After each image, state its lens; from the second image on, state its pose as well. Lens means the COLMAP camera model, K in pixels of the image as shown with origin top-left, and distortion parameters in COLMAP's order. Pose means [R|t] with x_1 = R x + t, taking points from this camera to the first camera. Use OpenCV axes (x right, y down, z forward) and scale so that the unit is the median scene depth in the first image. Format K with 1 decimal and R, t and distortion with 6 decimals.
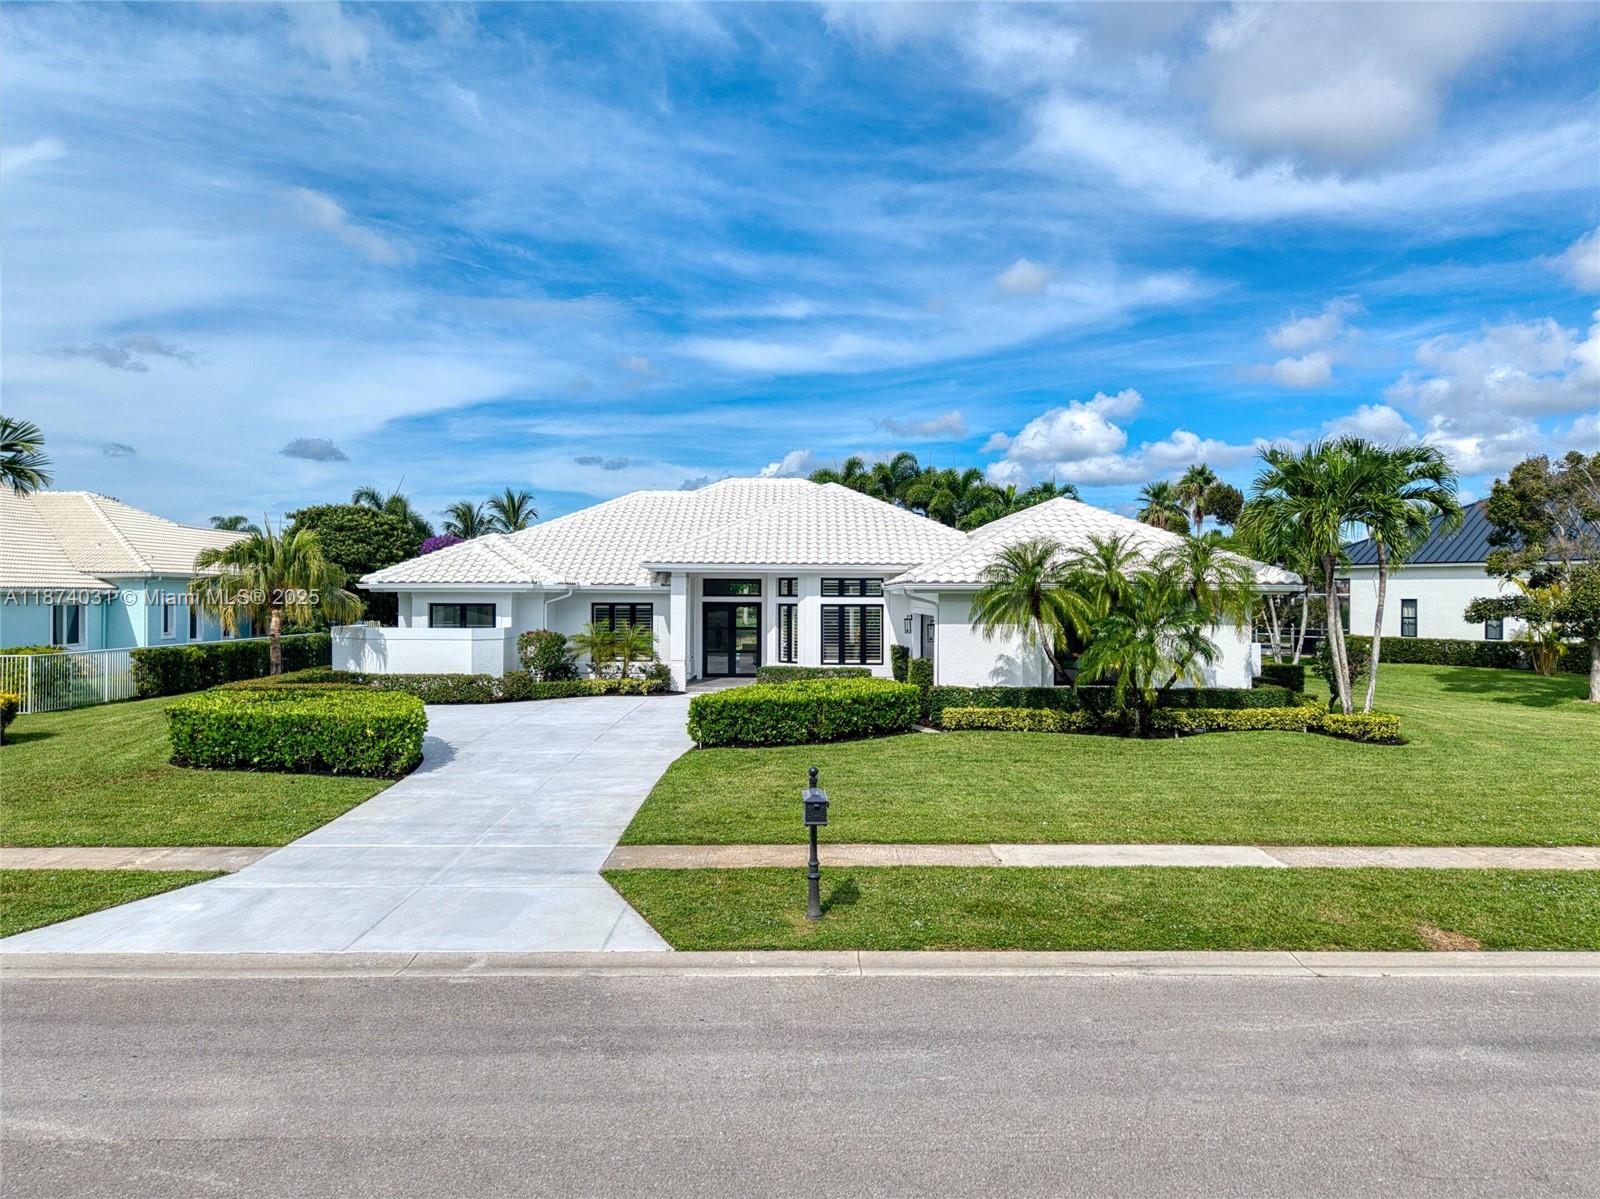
lens RADIAL K [[1076.7, 0, 800.0], [0, 1076.7, 599.5], [0, 0, 1]] dist [0.021057, 0.001938]
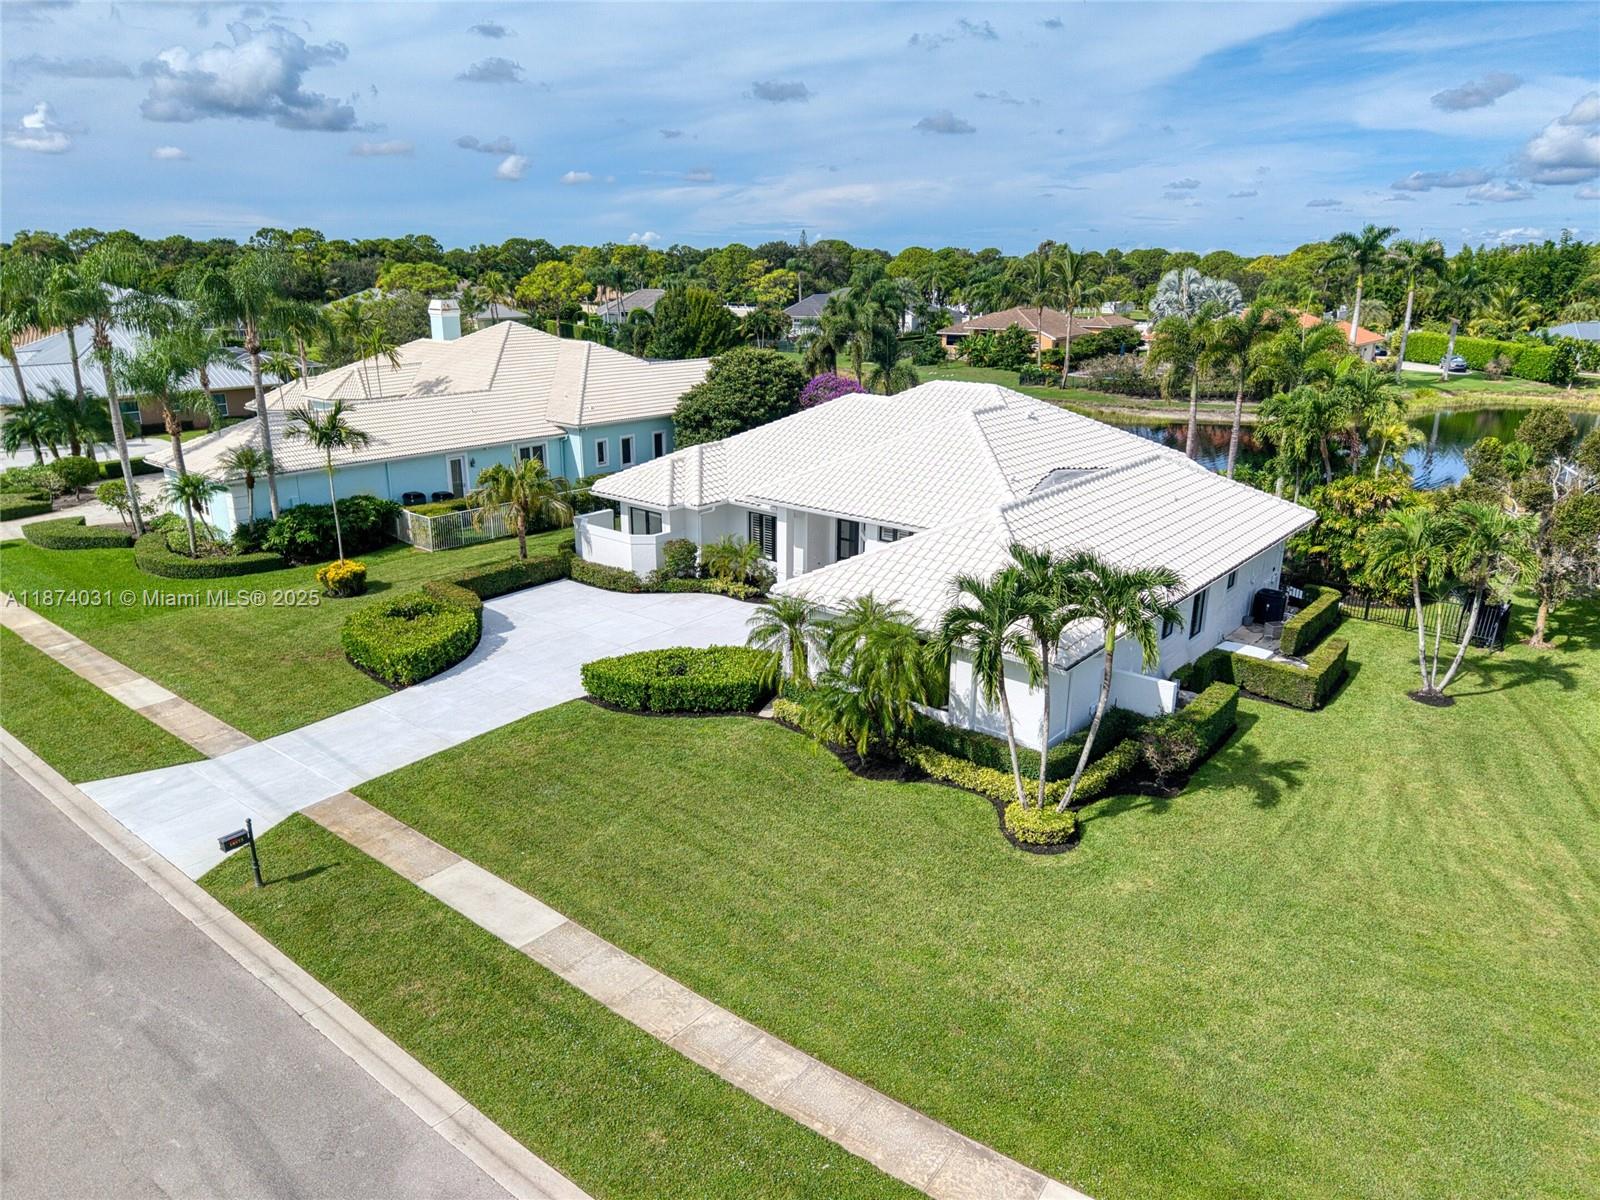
lens RADIAL K [[1076.7, 0, 800.0], [0, 1076.7, 600.0], [0, 0, 1]] dist [0.021057, 0.001938]
pose [[0.775586, 0.192639, -0.601129, 0.657116], [-0.007340, 0.954984, 0.296566, -0.282896], [0.631199, -0.225601, 0.742086, 0.083057]]
